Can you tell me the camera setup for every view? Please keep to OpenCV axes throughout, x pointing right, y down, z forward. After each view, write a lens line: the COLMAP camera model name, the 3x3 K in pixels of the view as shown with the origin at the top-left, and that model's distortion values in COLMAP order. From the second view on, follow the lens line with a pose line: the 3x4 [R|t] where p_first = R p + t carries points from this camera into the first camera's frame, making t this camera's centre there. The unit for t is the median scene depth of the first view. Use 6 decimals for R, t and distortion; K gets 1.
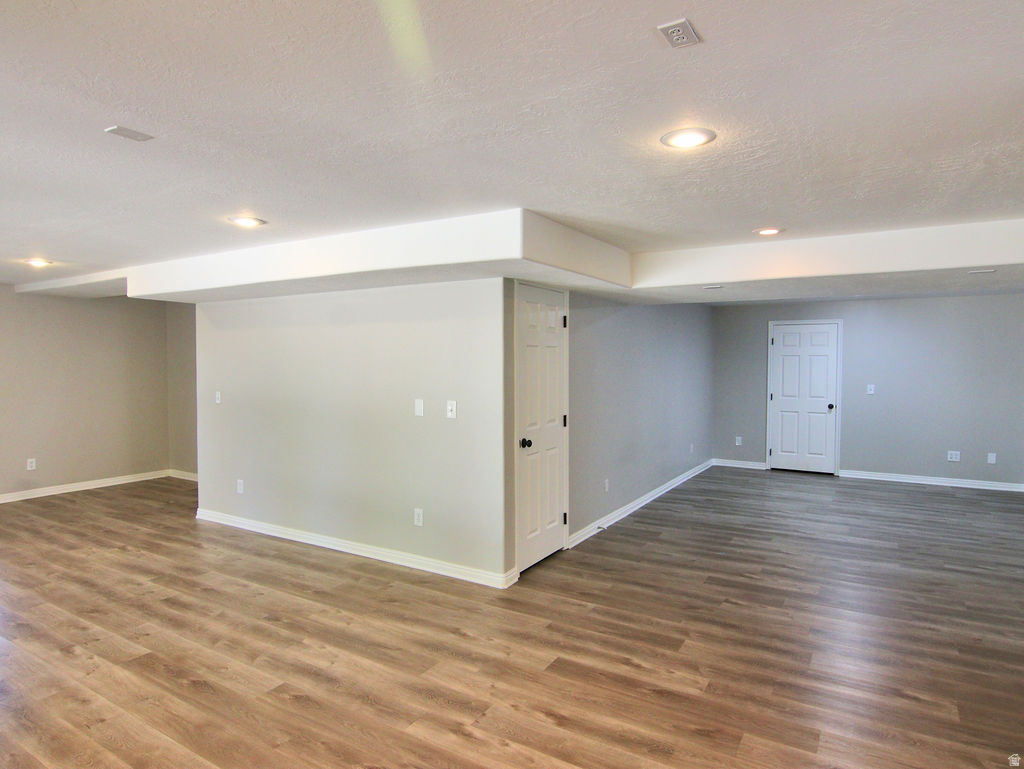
lens RADIAL K [[622.5, 0, 491.5], [0, 622.5, 385.1], [0, 0, 1]] dist [-0.001306, -0.016642]
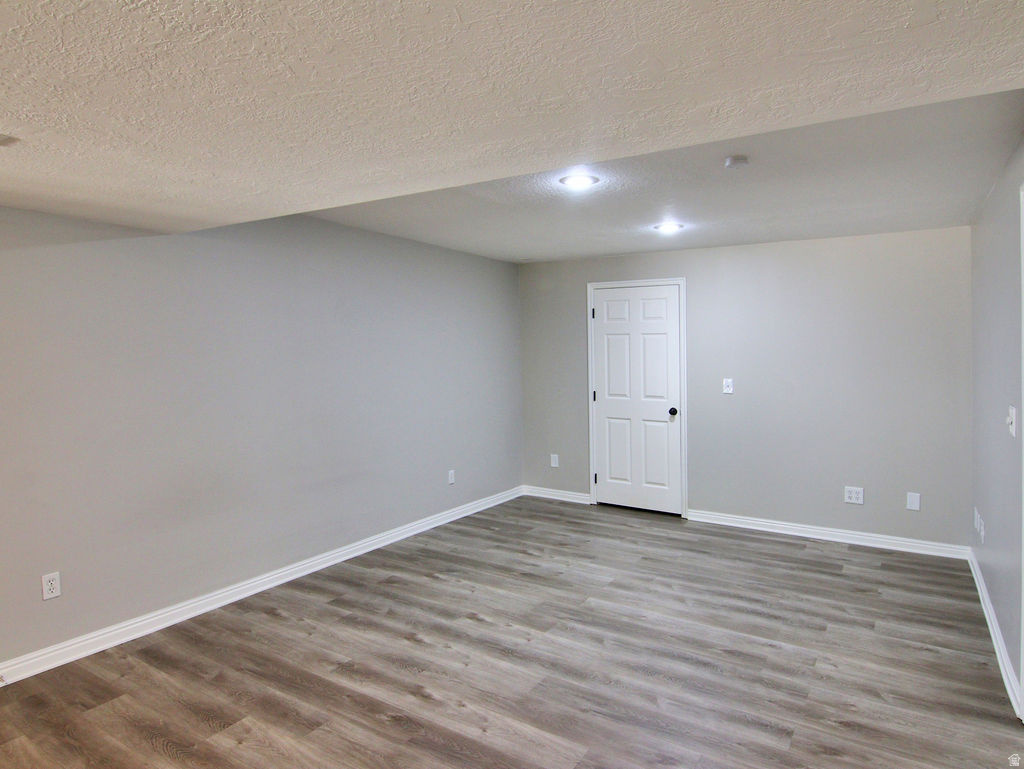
lens RADIAL K [[623.4, 0, 492.5], [0, 623.4, 356.9], [0, 0, 1]] dist [-0.001278, -0.003099]
pose [[0.999927, 0.003761, -0.011506, 0.840345], [-0.004063, 0.999646, -0.026308, -0.011876], [0.011403, 0.026353, 0.999588, 0.788471]]
